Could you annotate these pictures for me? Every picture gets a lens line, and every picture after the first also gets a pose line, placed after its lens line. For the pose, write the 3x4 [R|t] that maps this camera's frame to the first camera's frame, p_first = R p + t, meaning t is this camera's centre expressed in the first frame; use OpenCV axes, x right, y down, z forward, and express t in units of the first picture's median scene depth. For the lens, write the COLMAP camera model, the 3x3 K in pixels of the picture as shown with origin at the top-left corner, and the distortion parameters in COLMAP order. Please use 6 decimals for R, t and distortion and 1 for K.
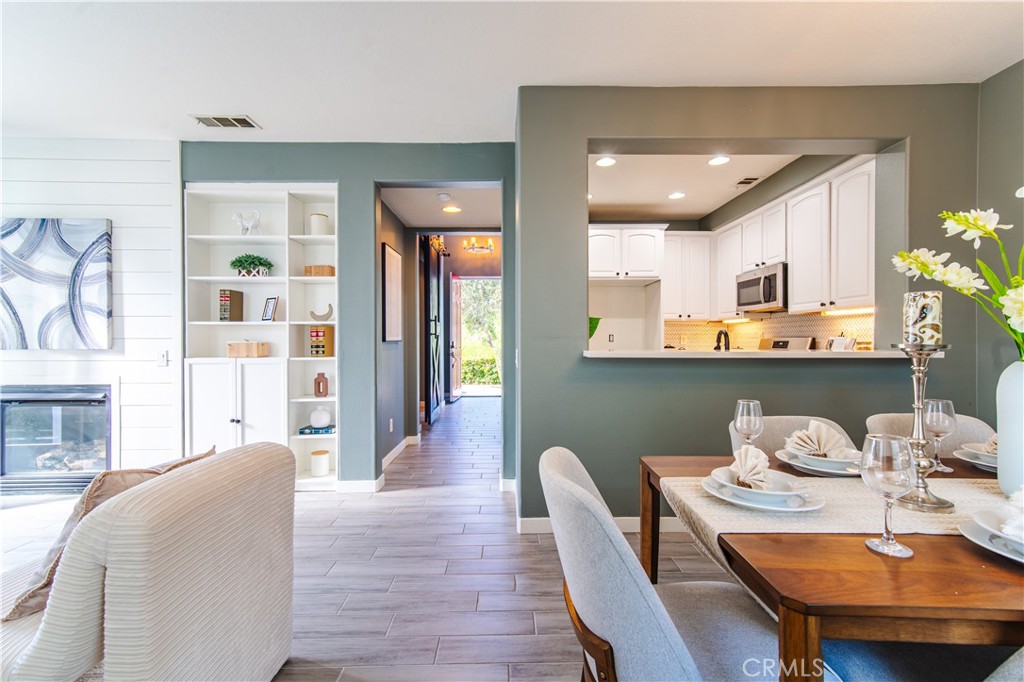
lens RADIAL K [[437.8, 0, 512.0], [0, 437.8, 341.0], [0, 0, 1]] dist [-0.000933, 0.008360]
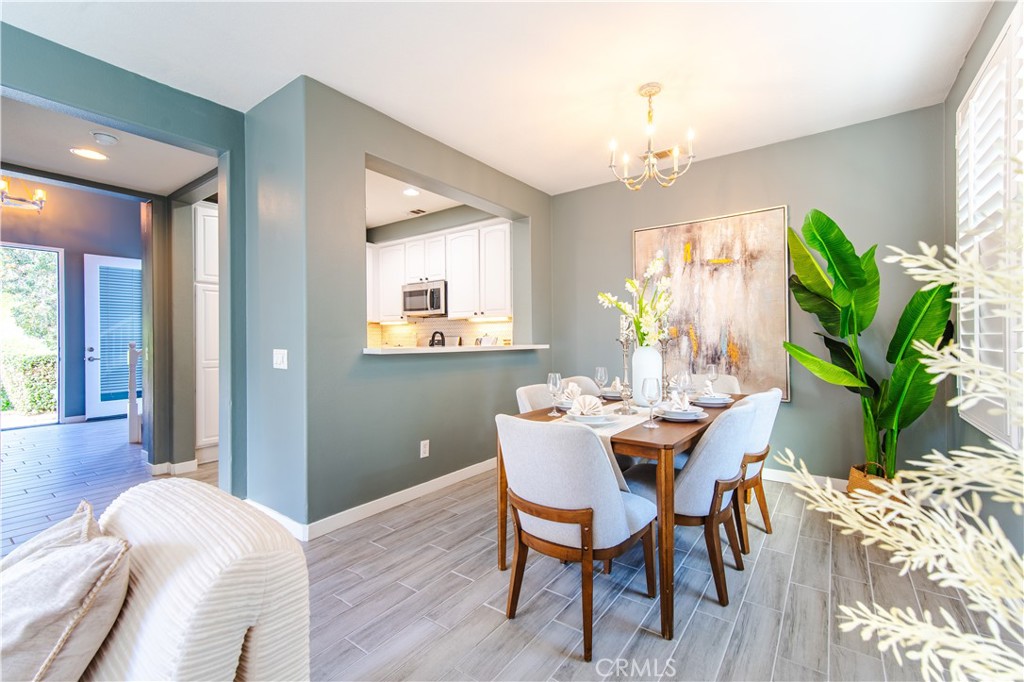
lens RADIAL K [[435.0, 0, 512.4], [0, 435.0, 337.7], [0, 0, 1]] dist [0.000037, 0.007782]
pose [[0.604307, -0.000538, 0.796751, -0.296721], [0.007250, 0.999962, -0.004824, 0.002142], [-0.796718, 0.008691, 0.604288, 0.040952]]
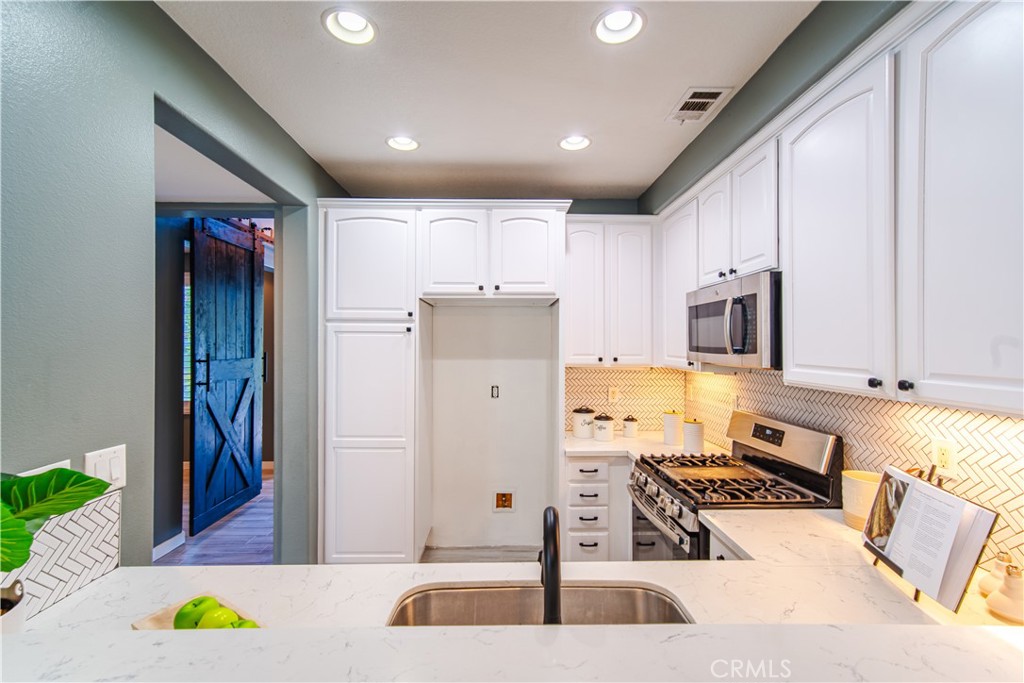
lens RADIAL K [[437.8, 0, 512.0], [0, 437.8, 341.5], [0, 0, 1]] dist [-0.000933, 0.008360]
pose [[0.999971, 0.003976, 0.006491, 0.337799], [-0.003919, 0.999953, -0.008819, -0.097003], [-0.006526, 0.008793, 0.999940, 0.533610]]
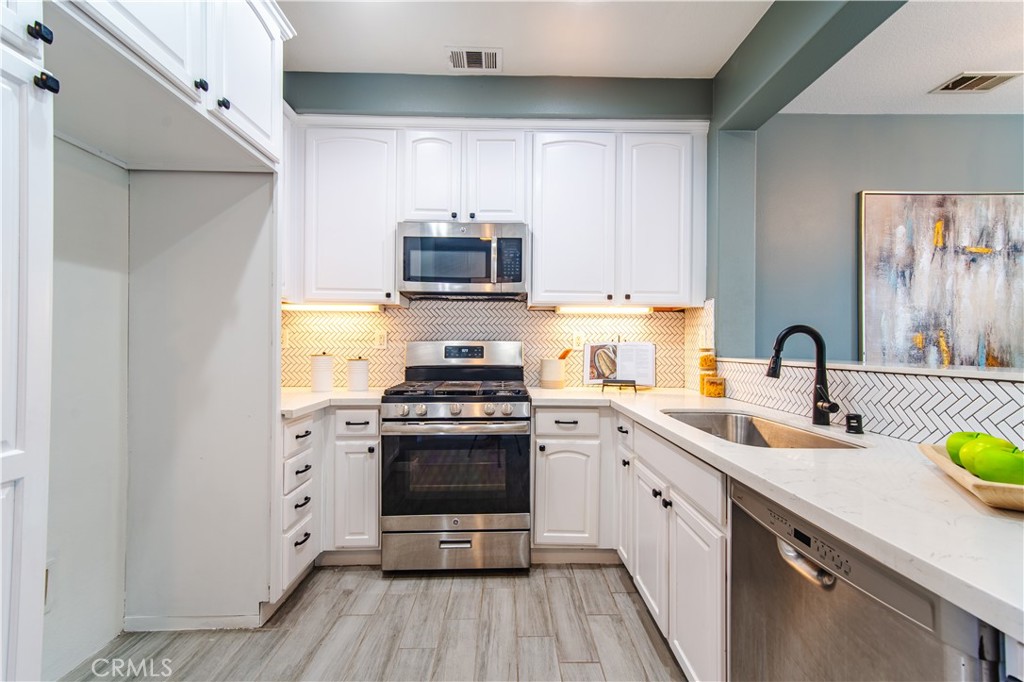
lens RADIAL K [[437.8, 0, 512.0], [0, 437.8, 341.0], [0, 0, 1]] dist [-0.000933, 0.008360]
pose [[-0.003845, 0.010039, 0.999942, -0.019803], [-0.005011, 0.999937, -0.010058, -0.001336], [-0.999980, -0.005049, -0.003795, 0.991514]]
